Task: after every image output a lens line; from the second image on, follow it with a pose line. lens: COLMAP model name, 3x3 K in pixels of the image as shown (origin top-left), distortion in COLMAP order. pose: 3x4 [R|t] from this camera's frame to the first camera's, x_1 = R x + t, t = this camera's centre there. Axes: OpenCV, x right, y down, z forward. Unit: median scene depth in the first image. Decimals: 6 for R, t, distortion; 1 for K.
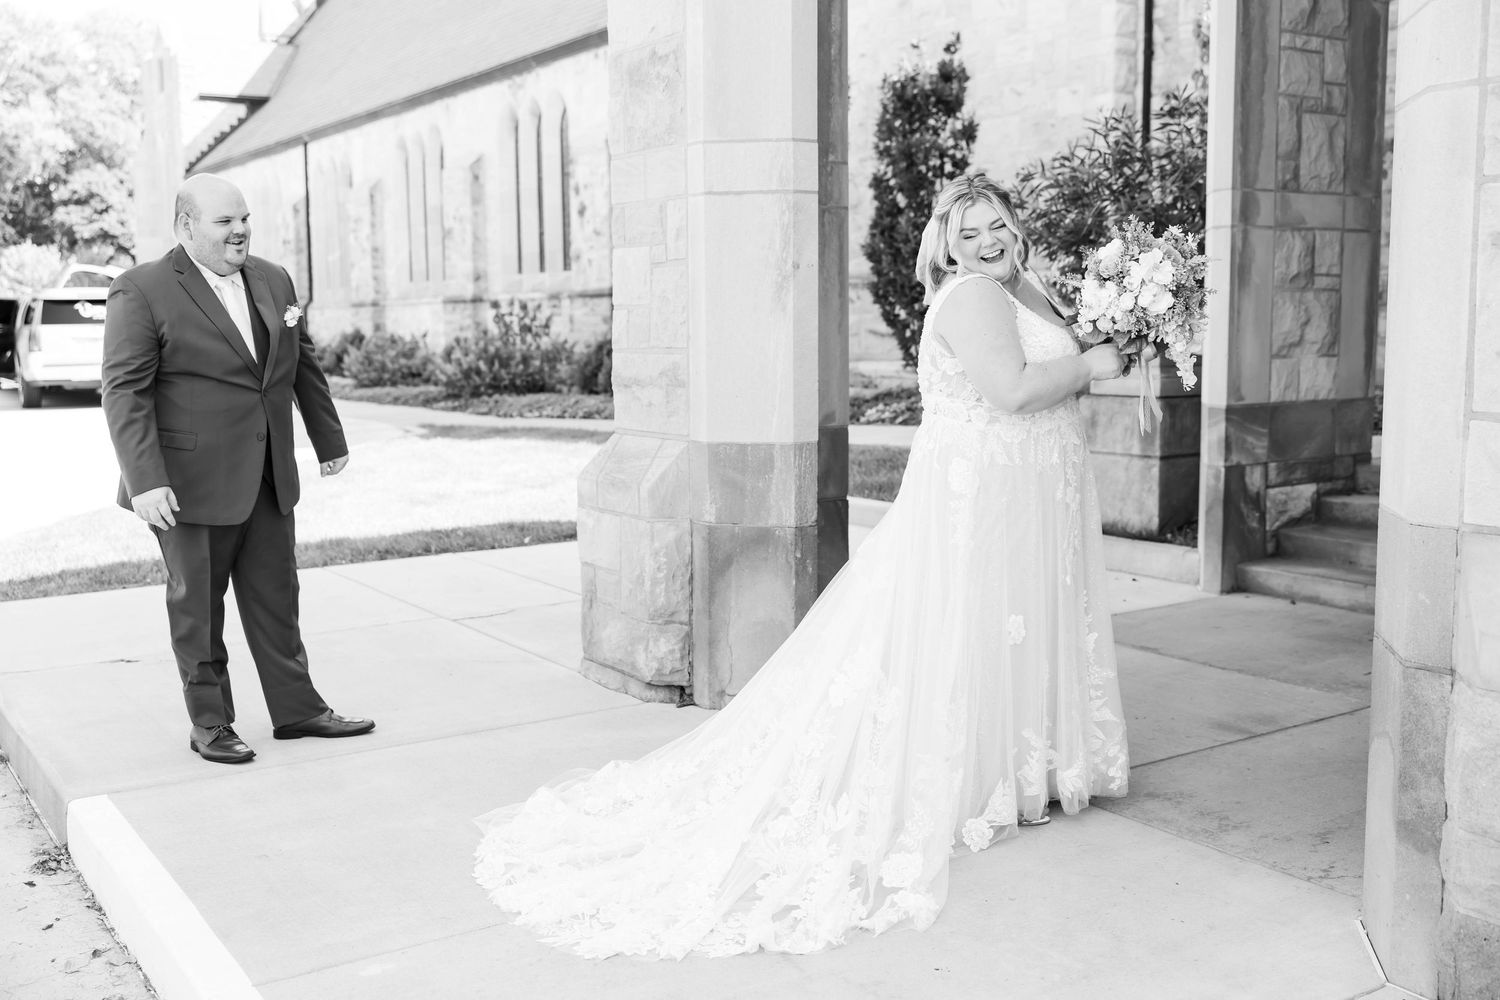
lens RADIAL K [[1501.6, 0, 750.0], [0, 1501.6, 500.0], [0, 0, 1]] dist [0.008007, 0.006572]
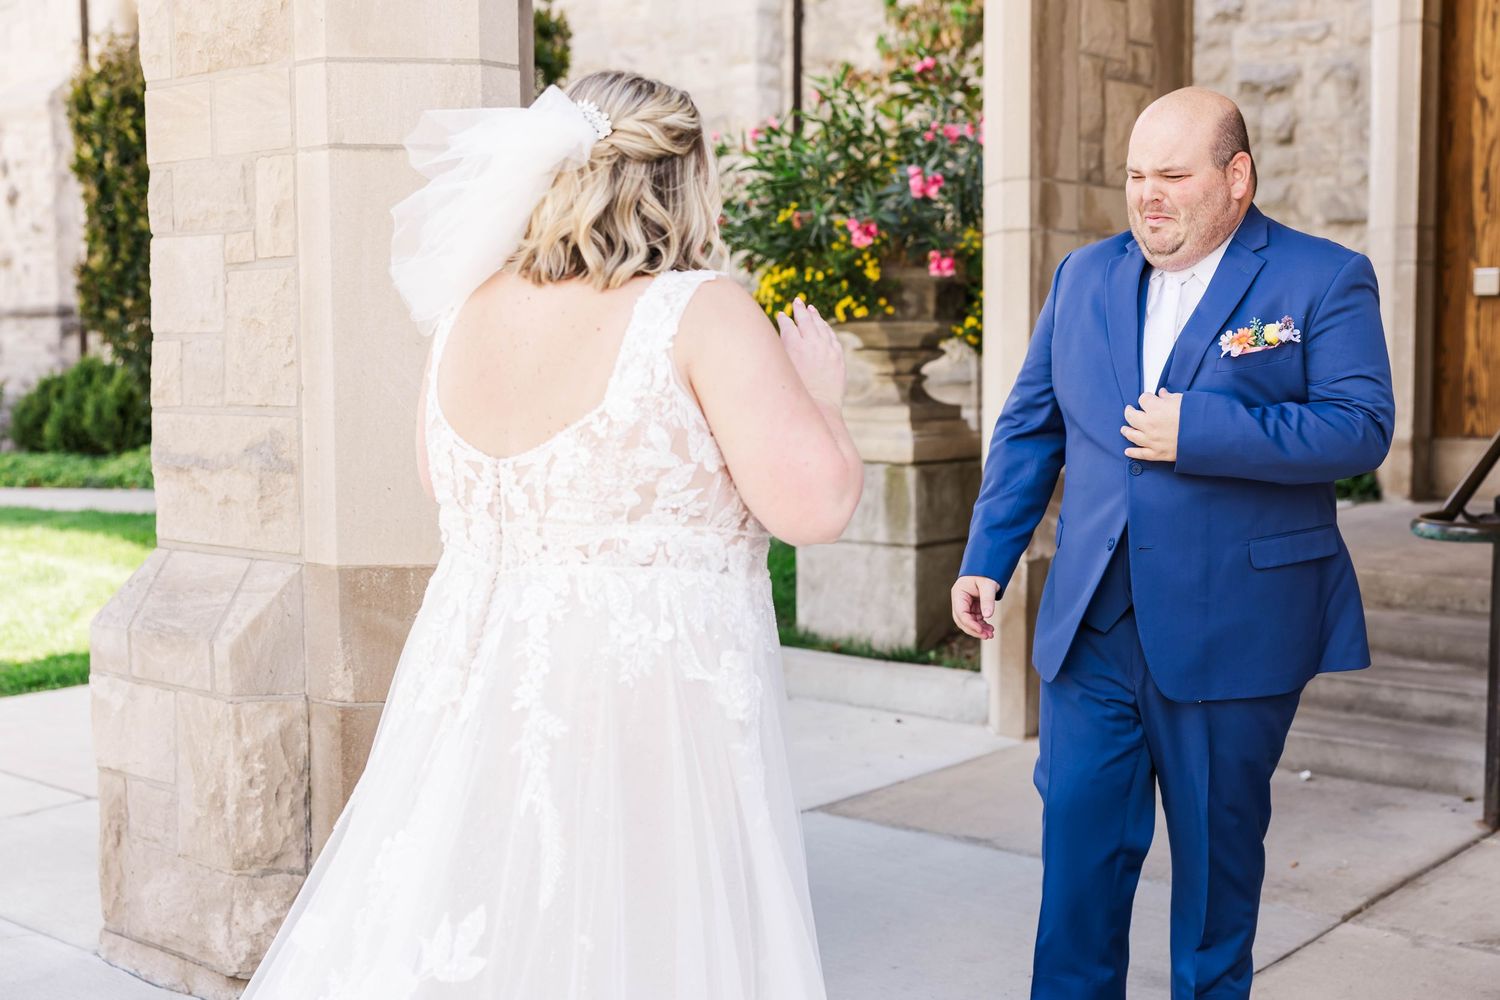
lens RADIAL K [[1824.1, 0, 750.0], [0, 1824.1, 500.0], [0, 0, 1]] dist [0.006950, 0.045557]
pose [[0.961010, -0.018186, 0.275917, -0.052819], [0.028272, 0.999068, -0.032622, -0.027419], [-0.275066, 0.039150, 0.960628, 0.199597]]
